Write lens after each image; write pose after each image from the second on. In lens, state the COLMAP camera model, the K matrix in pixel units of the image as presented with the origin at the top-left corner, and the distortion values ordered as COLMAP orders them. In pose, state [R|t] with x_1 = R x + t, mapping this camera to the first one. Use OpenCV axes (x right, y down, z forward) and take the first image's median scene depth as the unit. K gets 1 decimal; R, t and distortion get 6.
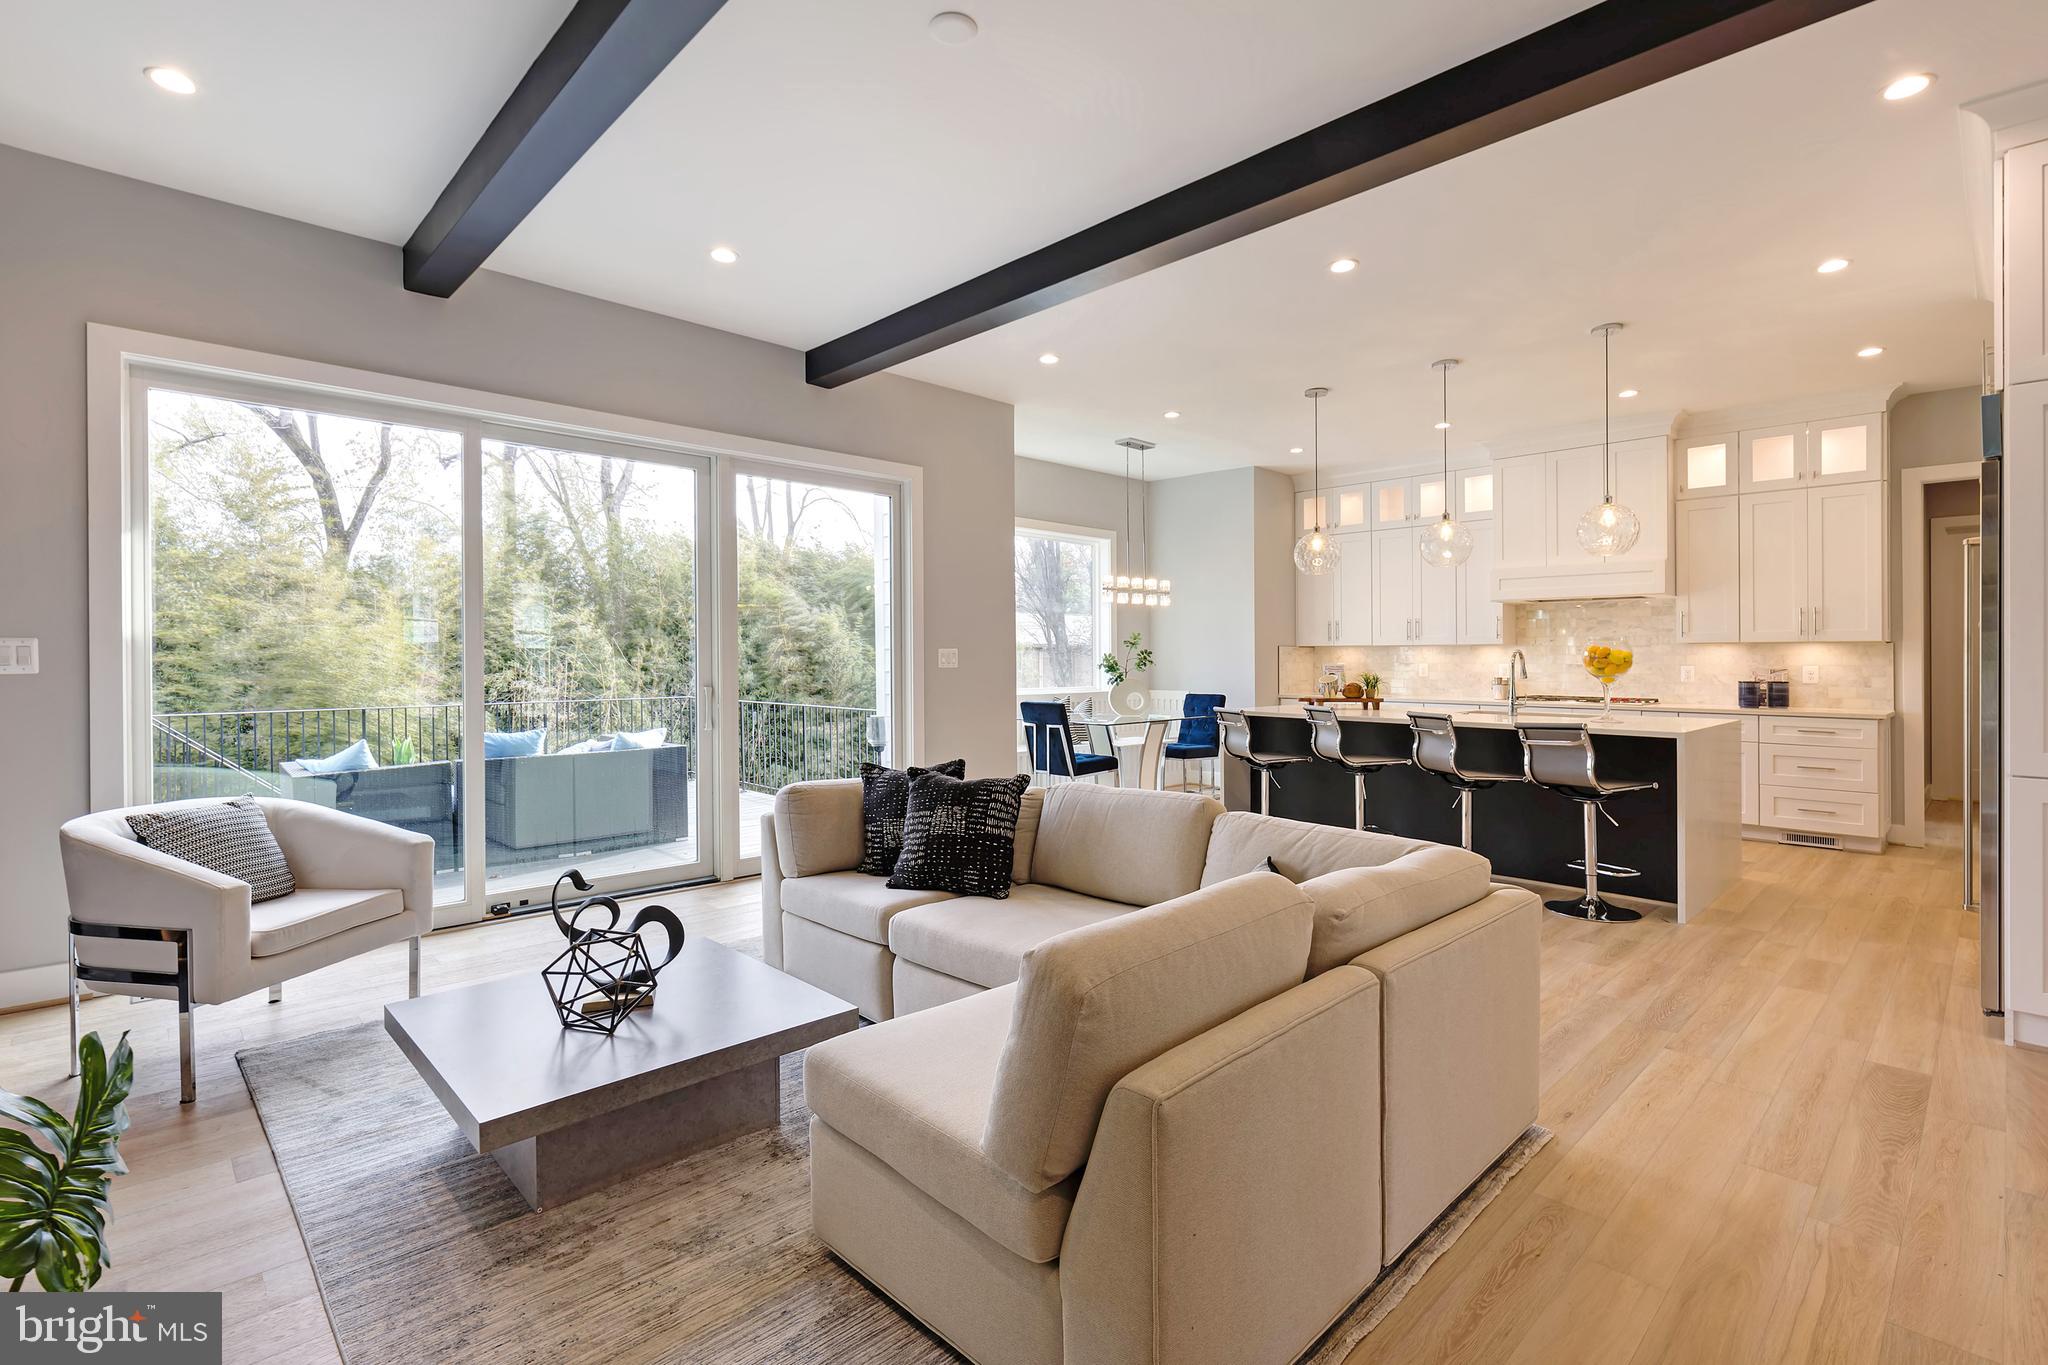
lens RADIAL K [[937.7, 0, 1022.9], [0, 937.7, 648.2], [0, 0, 1]] dist [-0.000857, 0.000657]
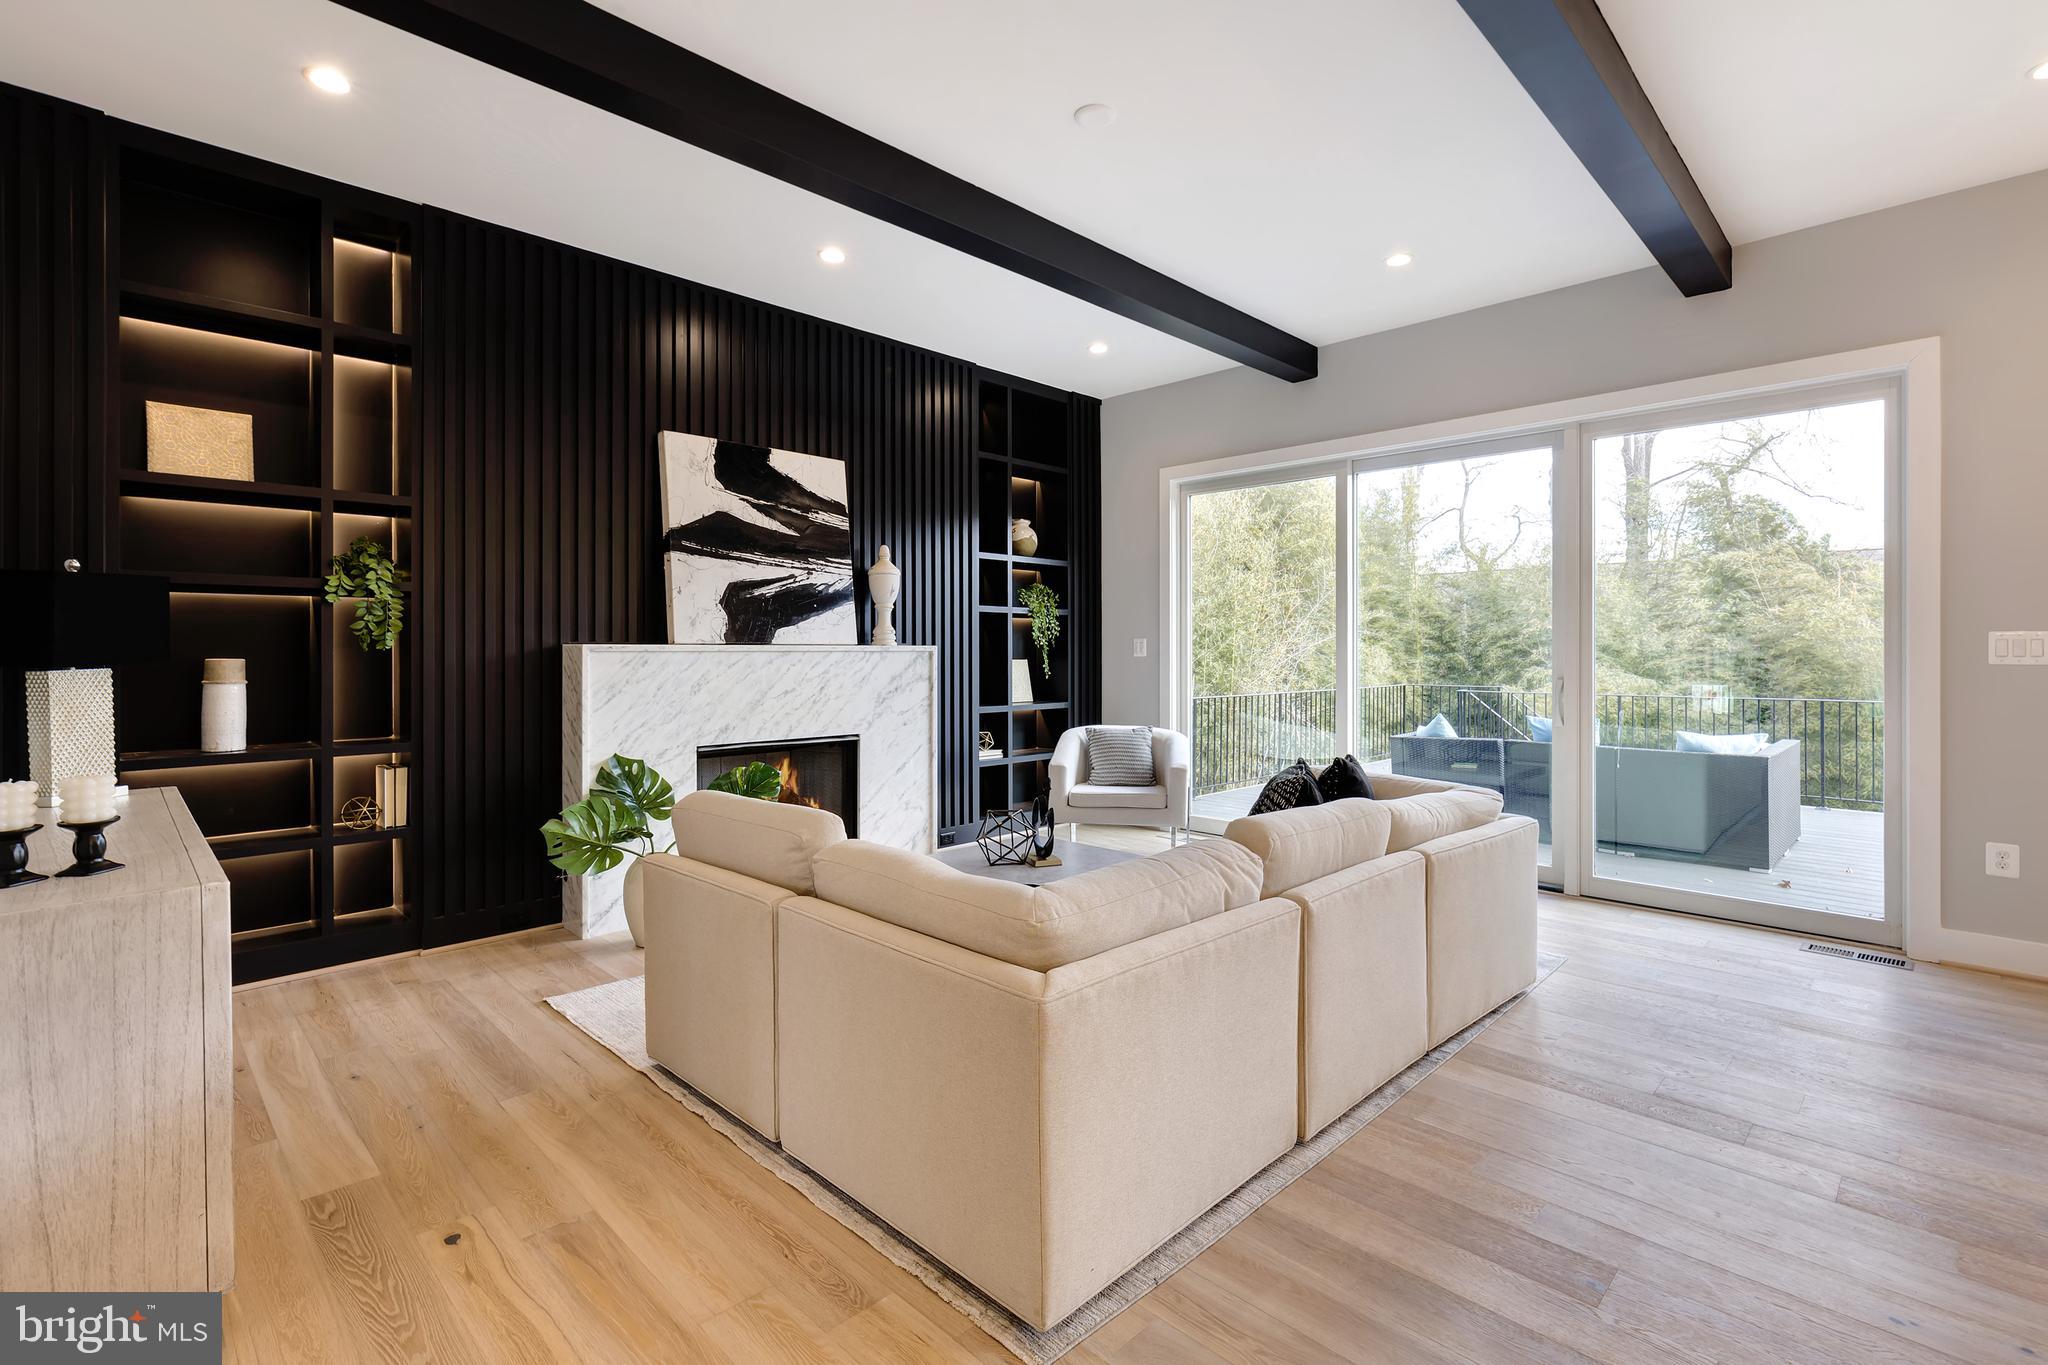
lens RADIAL K [[937.7, 0, 1022.9], [0, 937.7, 648.2], [0, 0, 1]] dist [-0.000857, 0.000657]
pose [[0.015465, 0.003732, -0.999873, 0.620040], [0.011303, 0.999928, 0.003907, -0.000371], [0.999817, -0.011362, 0.015421, 0.494669]]
